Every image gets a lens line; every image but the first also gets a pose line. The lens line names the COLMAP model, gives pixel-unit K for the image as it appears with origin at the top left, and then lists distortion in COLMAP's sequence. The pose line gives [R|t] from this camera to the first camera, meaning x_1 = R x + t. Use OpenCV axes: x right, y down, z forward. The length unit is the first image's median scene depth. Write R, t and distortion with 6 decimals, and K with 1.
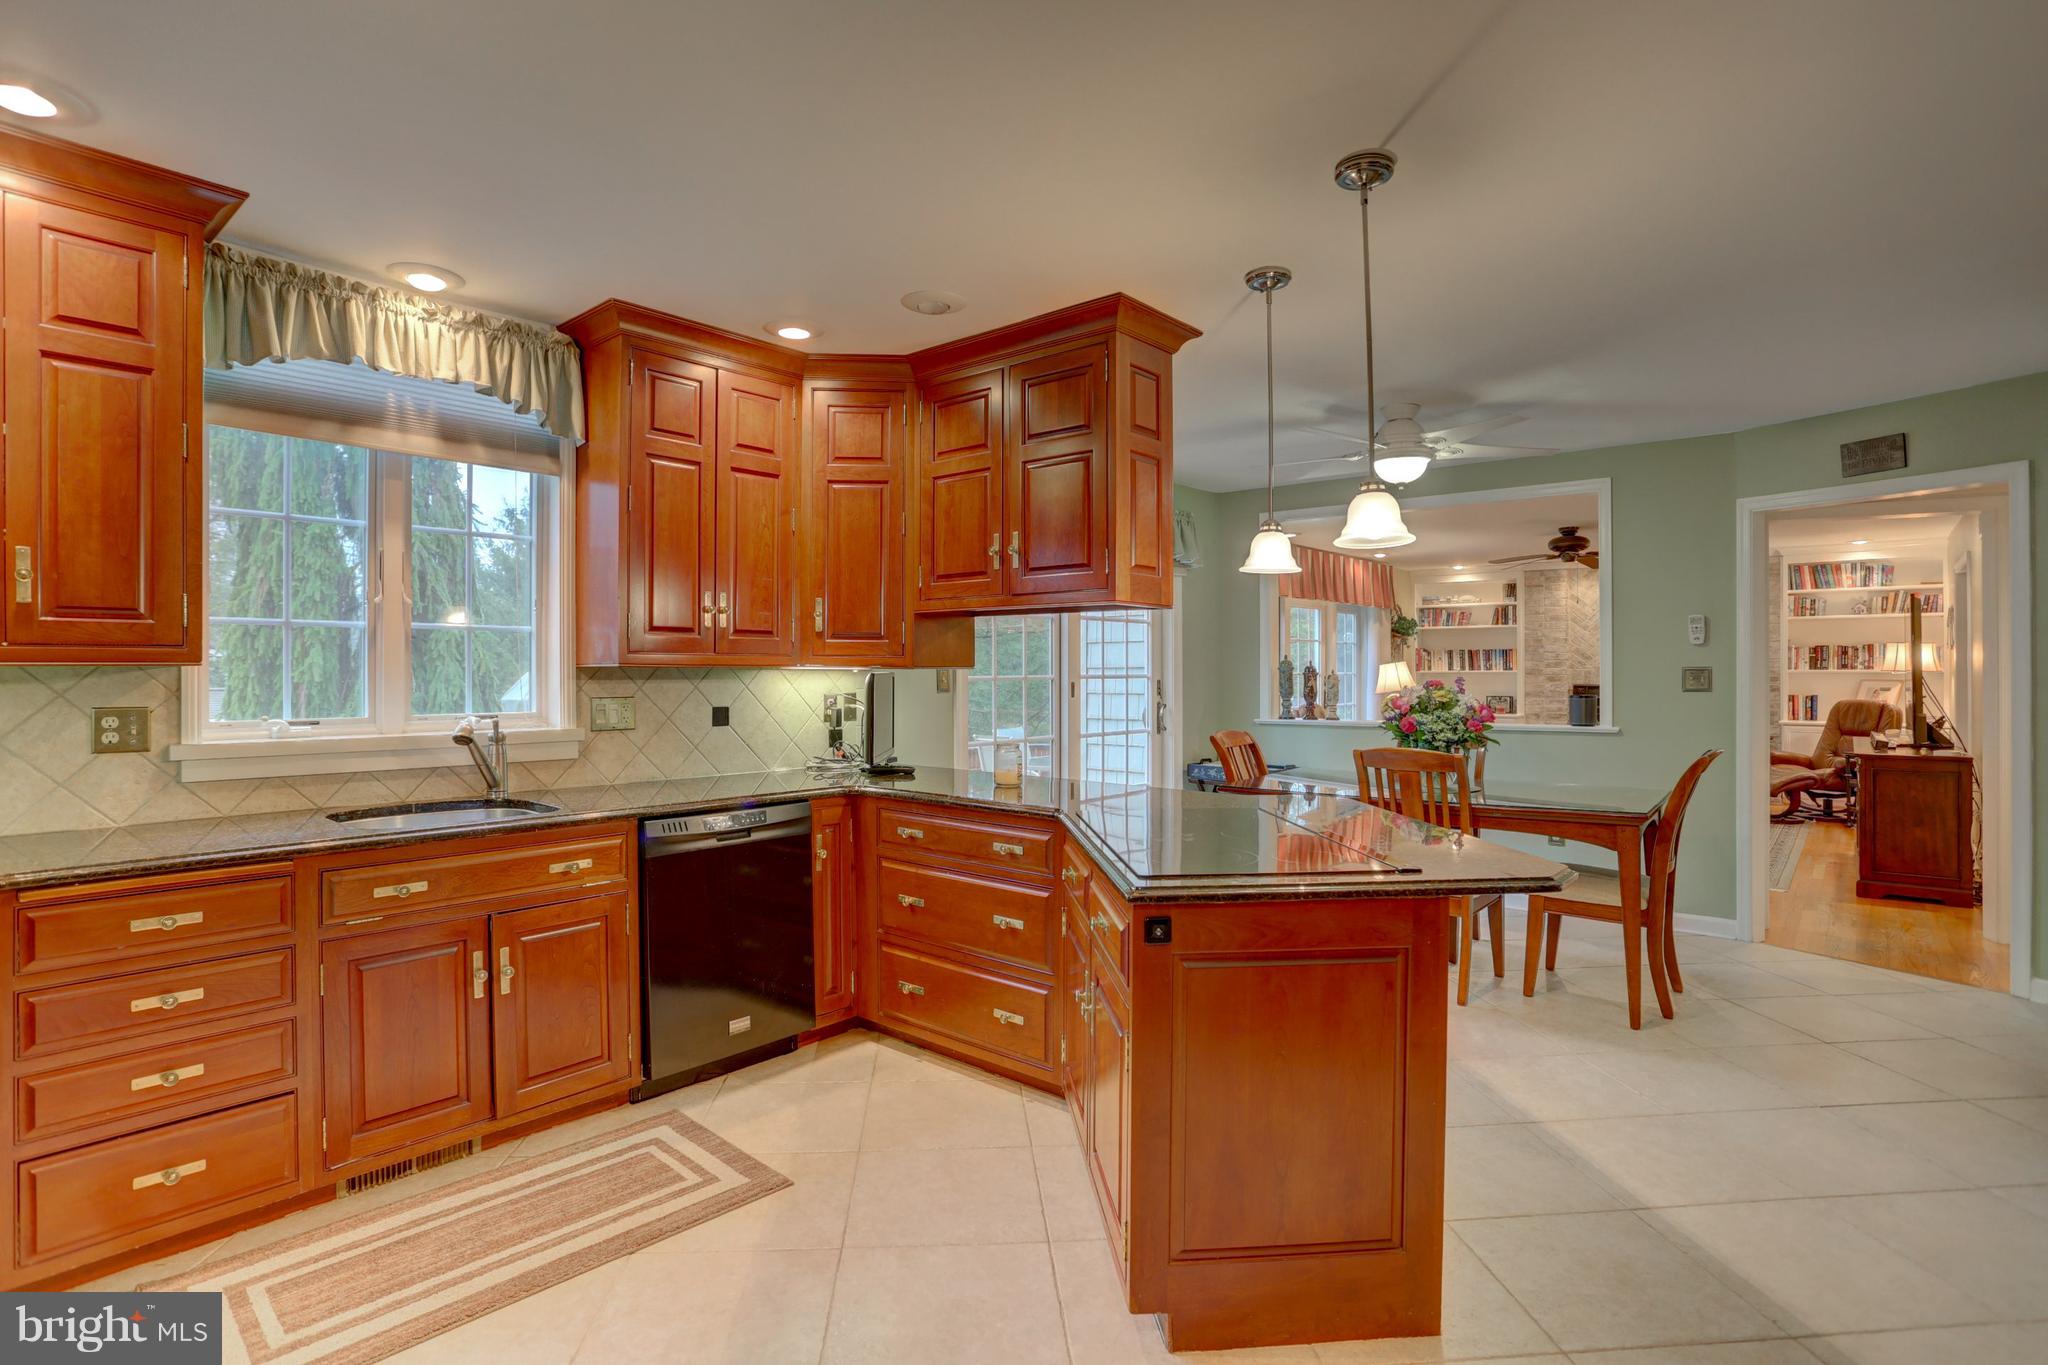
lens RADIAL K [[1007.6, 0, 1027.6], [0, 1007.6, 670.0], [0, 0, 1]] dist [-0.043210, 0.011384]
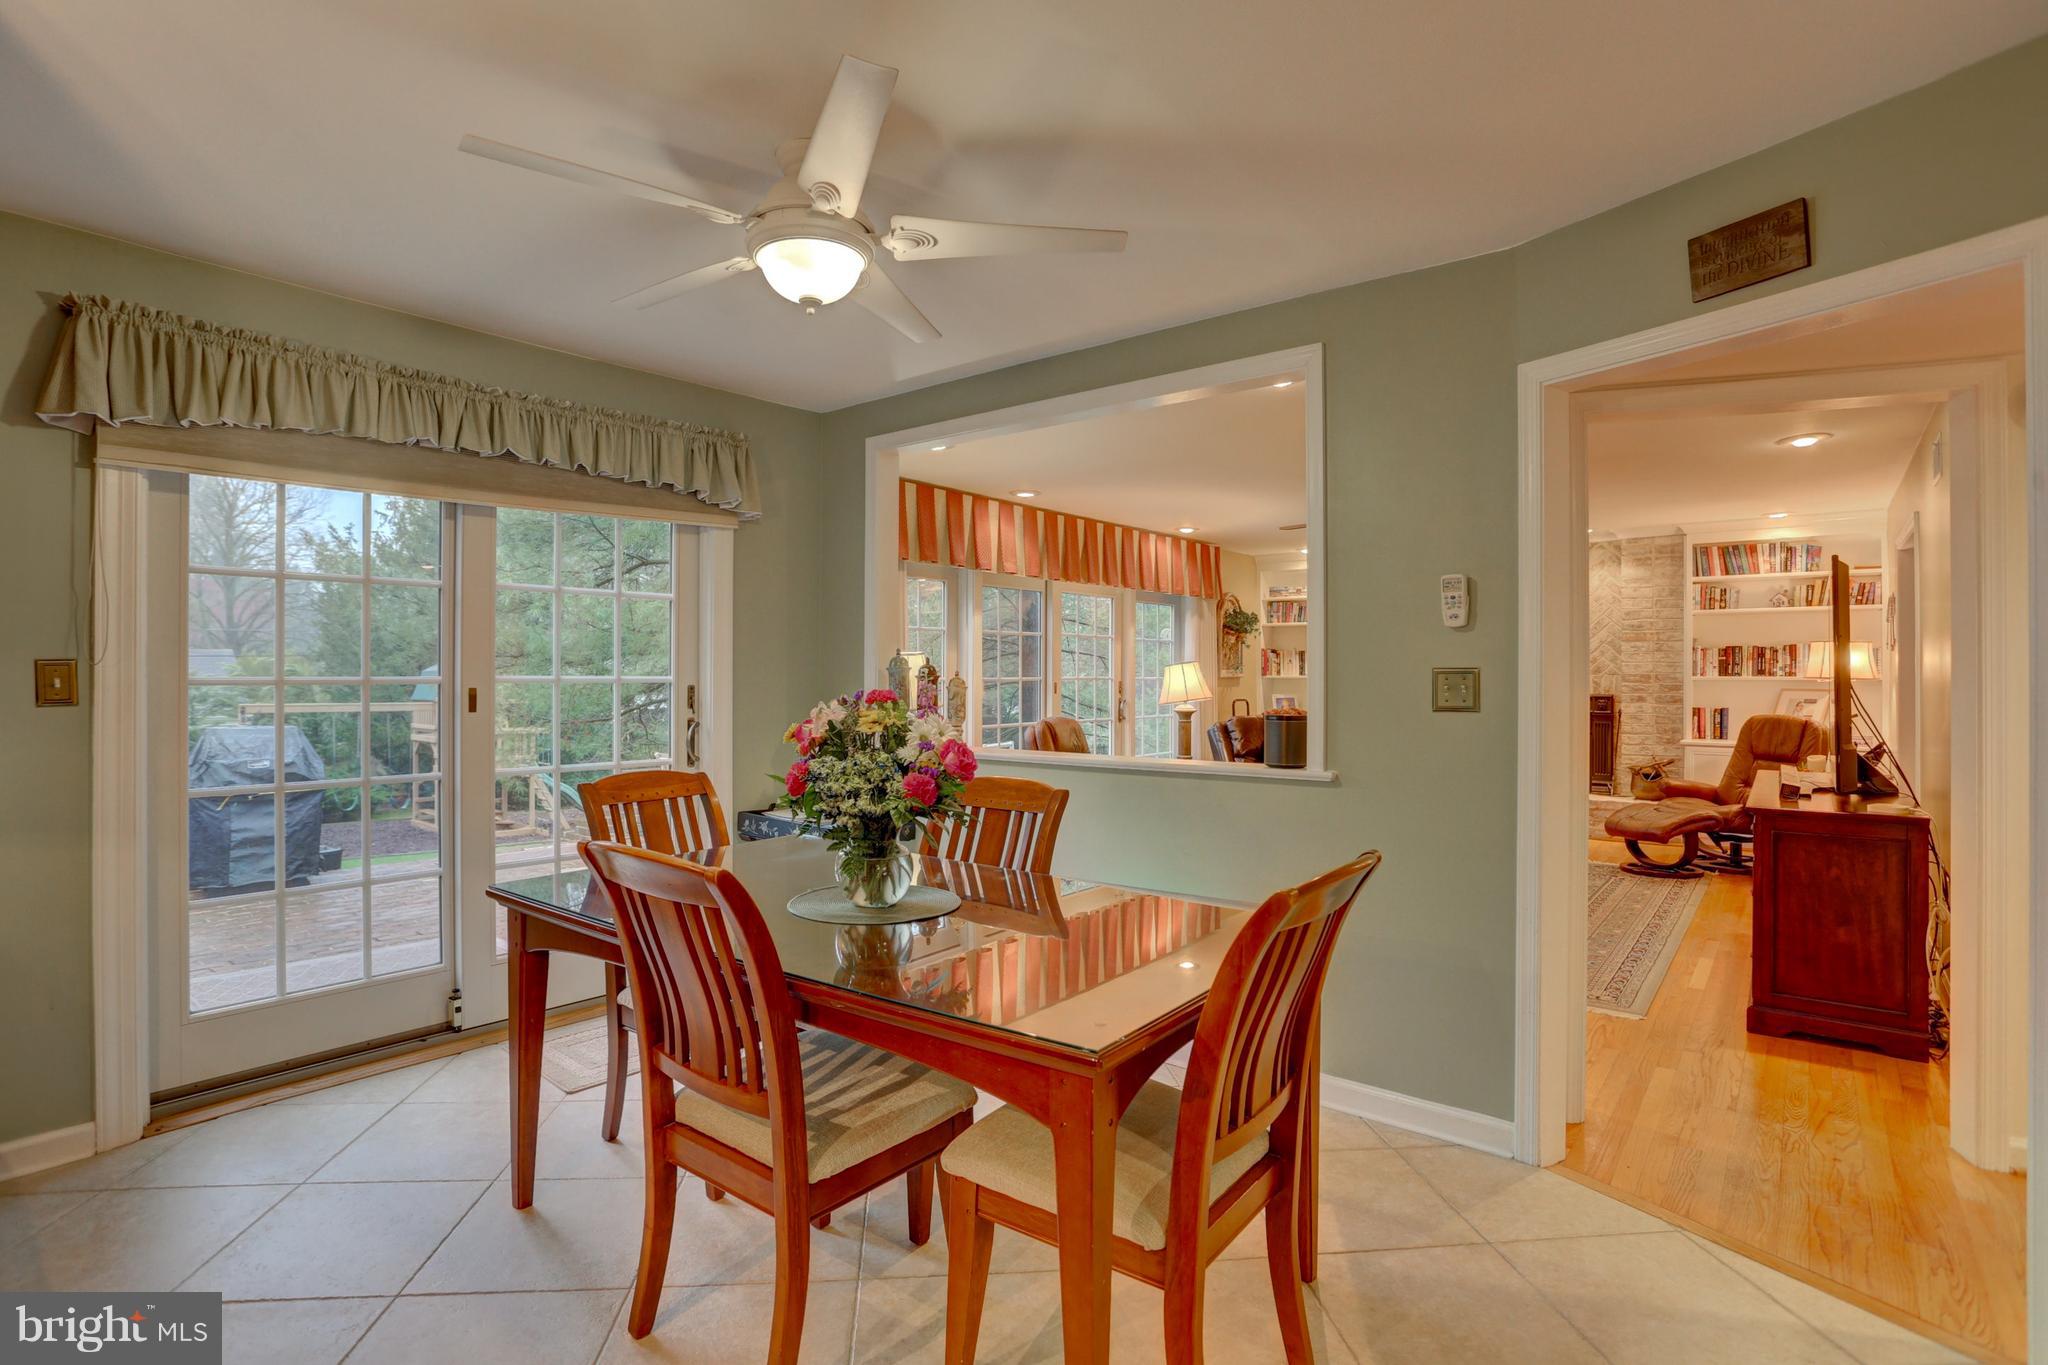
lens RADIAL K [[1007.6, 0, 1014.4], [0, 1007.6, 672.2], [0, 0, 1]] dist [-0.043210, 0.011384]
pose [[0.999575, 0.004891, 0.028753, 0.209877], [-0.004825, 0.999986, -0.002387, 0.000996], [-0.028764, 0.002247, 0.999584, 0.224919]]
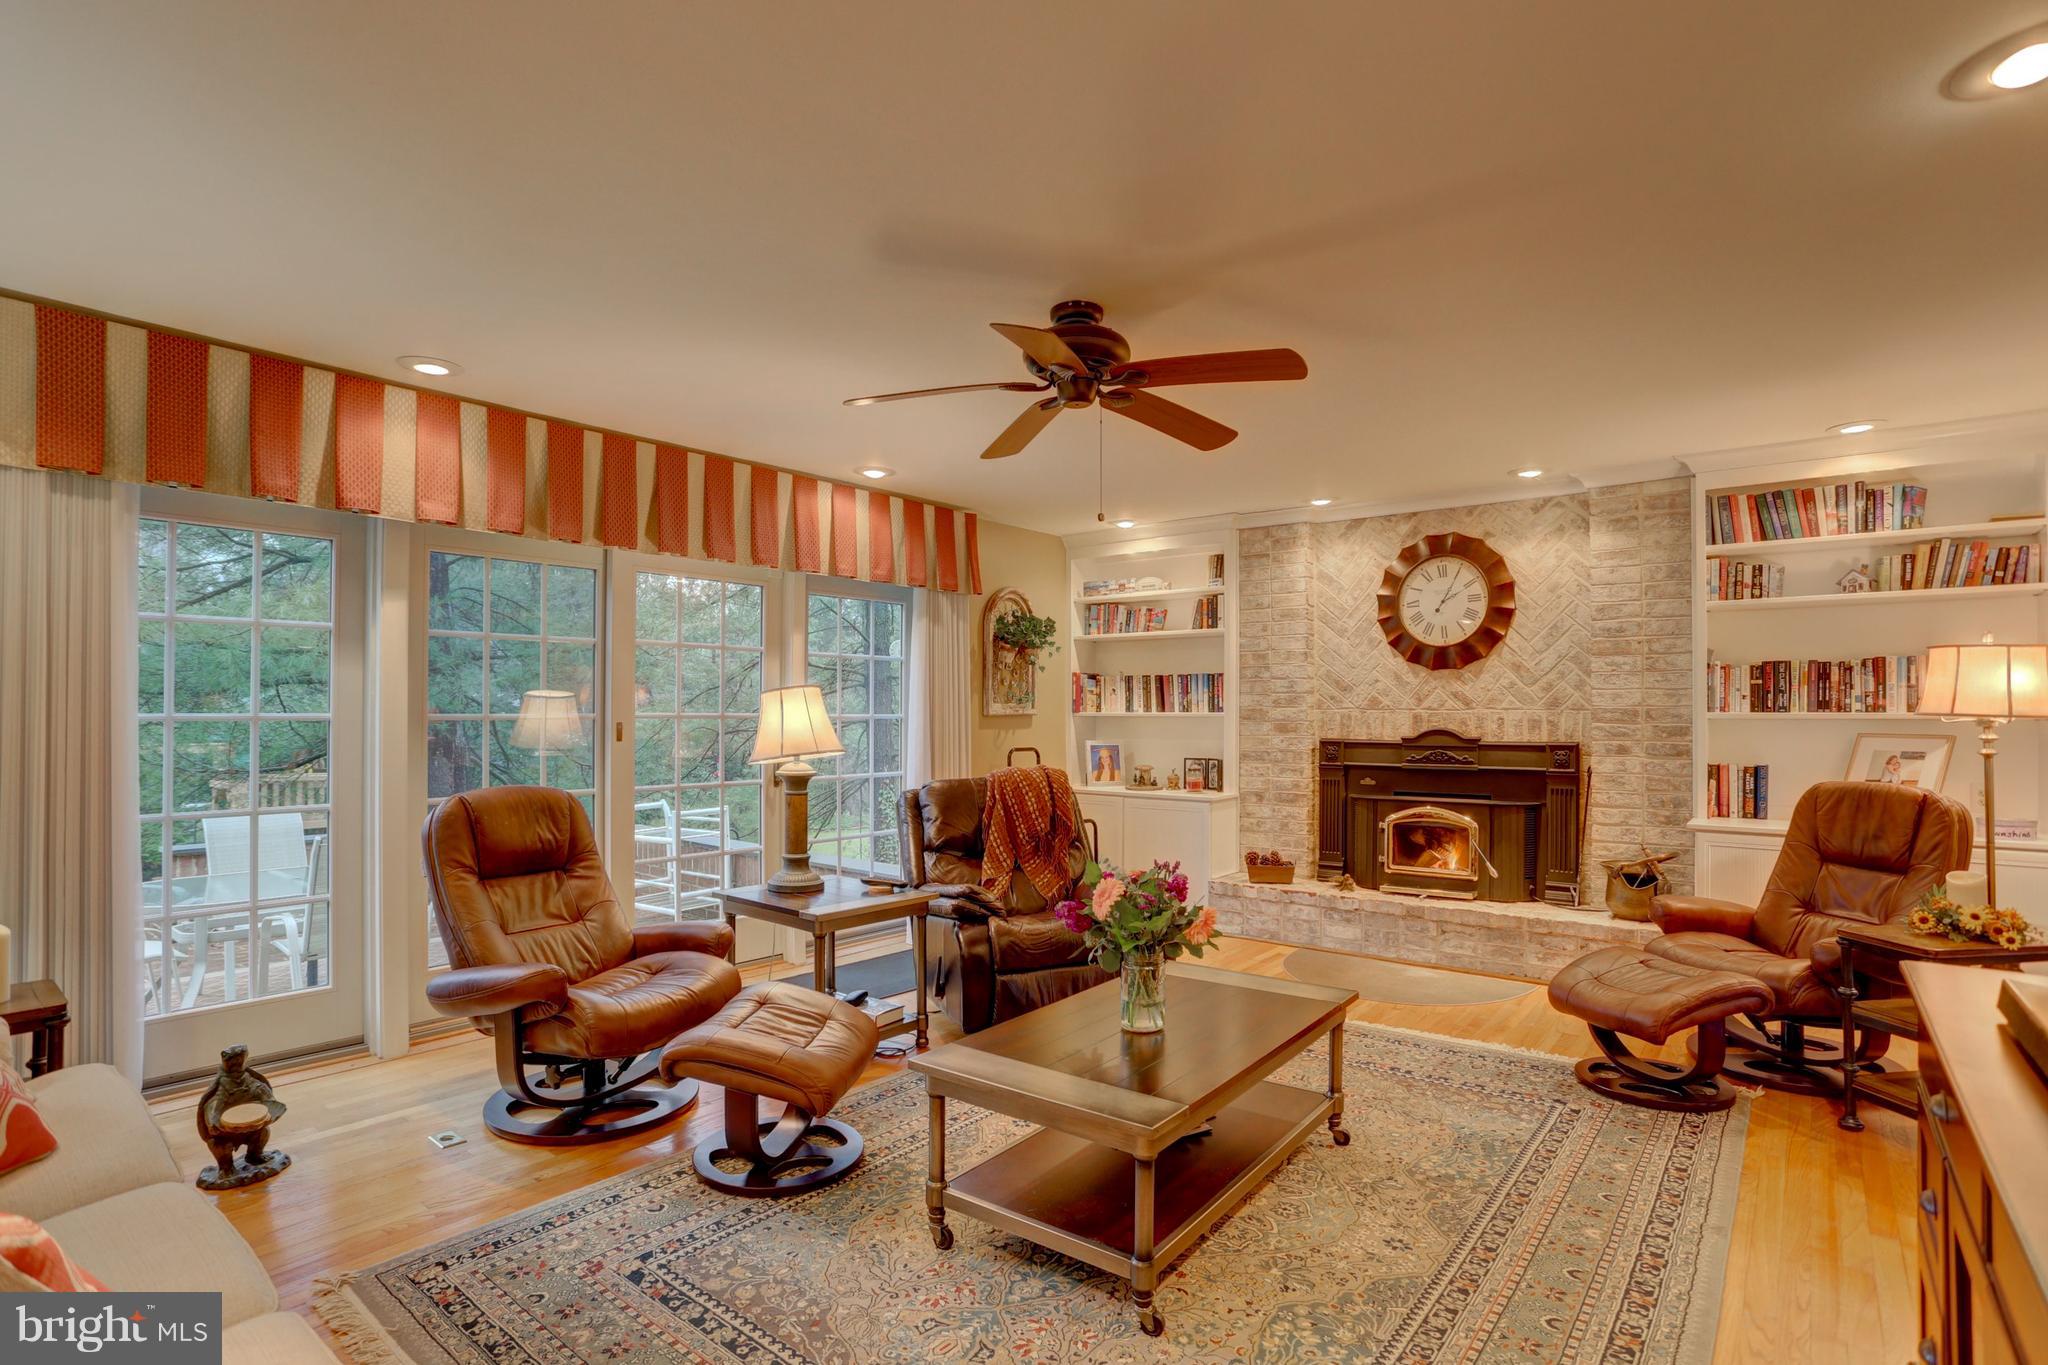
lens RADIAL K [[1007.6, 0, 1036.3], [0, 1007.6, 698.8], [0, 0, 1]] dist [-0.043210, 0.011384]
pose [[0.999056, 0.004106, 0.043240, 0.454439], [-0.003566, 0.999915, -0.012539, 0.000397], [-0.043288, 0.012373, 0.998986, 0.570702]]
